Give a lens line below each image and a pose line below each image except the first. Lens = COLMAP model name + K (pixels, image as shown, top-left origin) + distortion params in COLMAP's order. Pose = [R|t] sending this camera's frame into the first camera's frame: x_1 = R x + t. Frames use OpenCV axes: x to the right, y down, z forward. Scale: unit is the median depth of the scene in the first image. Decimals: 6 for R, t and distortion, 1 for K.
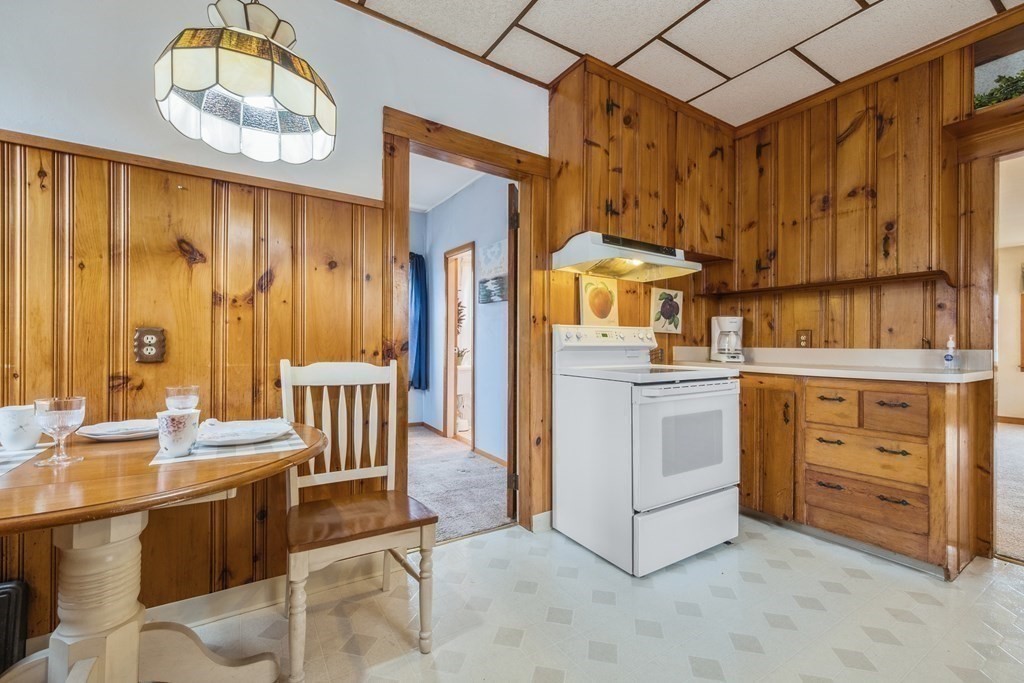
lens RADIAL K [[436.3, 0, 519.4], [0, 436.3, 345.1], [0, 0, 1]] dist [0.007114, -0.000185]
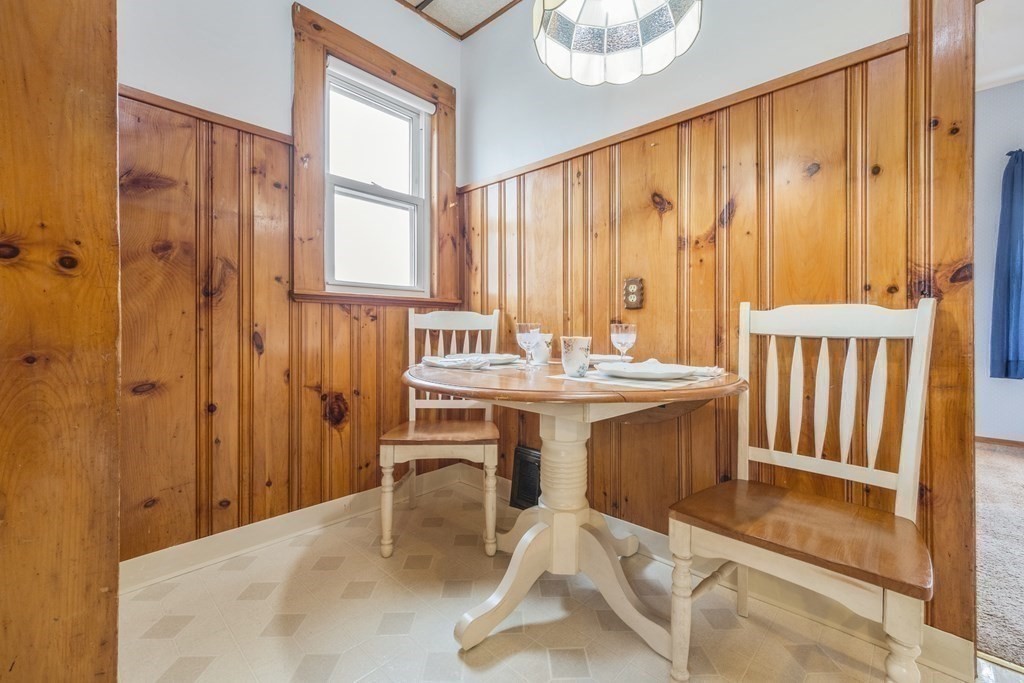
lens RADIAL K [[436.3, 0, 510.7], [0, 436.3, 331.1], [0, 0, 1]] dist [0.007114, -0.000185]
pose [[0.232071, -0.004776, -0.972687, 0.171422], [0.000541, 0.999988, -0.004781, 0.094110], [0.972699, 0.000583, 0.232071, 0.386743]]
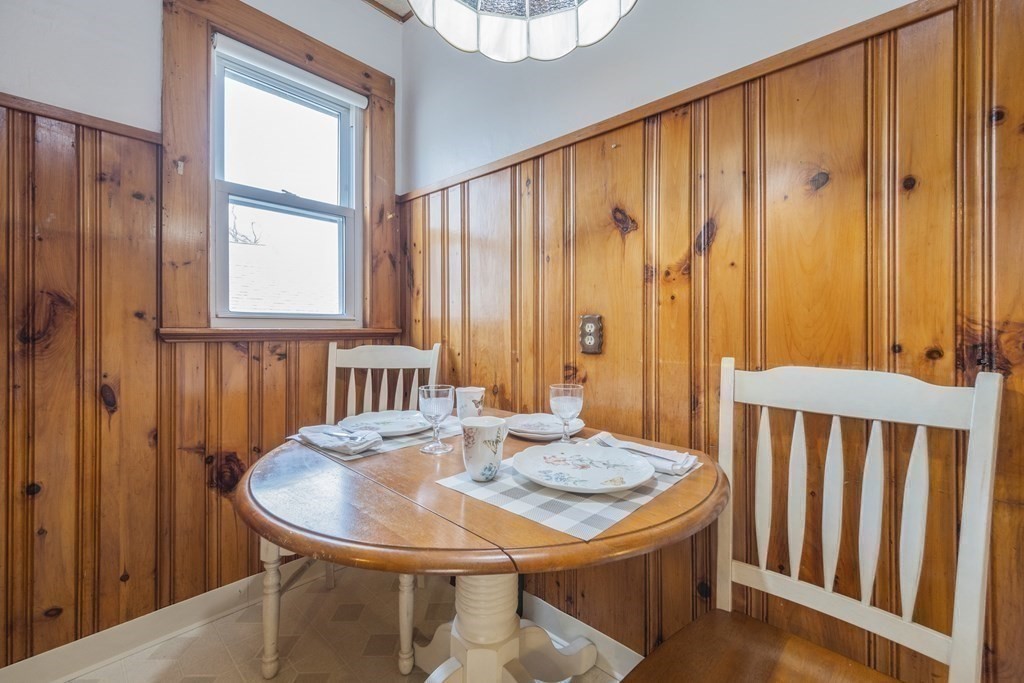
lens RADIAL K [[436.3, 0, 513.6], [0, 436.3, 331.1], [0, 0, 1]] dist [0.007114, -0.000185]
pose [[0.237588, -0.006428, -0.971345, -0.008410], [-0.000052, 0.999978, -0.006630, -0.000387], [0.971366, 0.001626, 0.237582, 0.575309]]
